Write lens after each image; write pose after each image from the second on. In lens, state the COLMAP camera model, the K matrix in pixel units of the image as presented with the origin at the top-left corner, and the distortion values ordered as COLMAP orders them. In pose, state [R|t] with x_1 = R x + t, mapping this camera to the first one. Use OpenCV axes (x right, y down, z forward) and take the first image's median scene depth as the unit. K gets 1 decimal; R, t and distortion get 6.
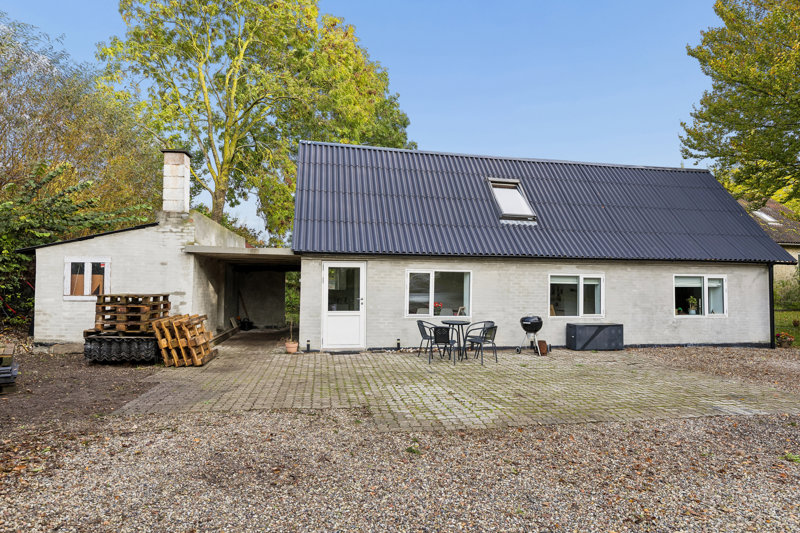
lens RADIAL K [[481.1, 0, 400.1], [0, 481.1, 266.5], [0, 0, 1]] dist [0.009236, -0.000037]
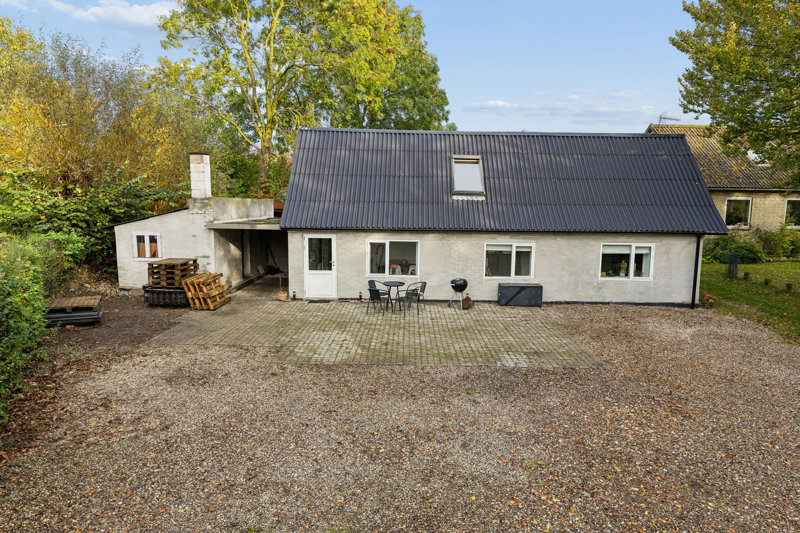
lens RADIAL K [[508.4, 0, 400.4], [0, 508.4, 268.5], [0, 0, 1]] dist [0.016744, -0.000996]
pose [[0.979390, 0.028666, -0.199933, 0.384831], [0.006910, 0.984542, 0.175012, -0.159765], [0.201860, -0.172787, 0.964053, -0.324979]]
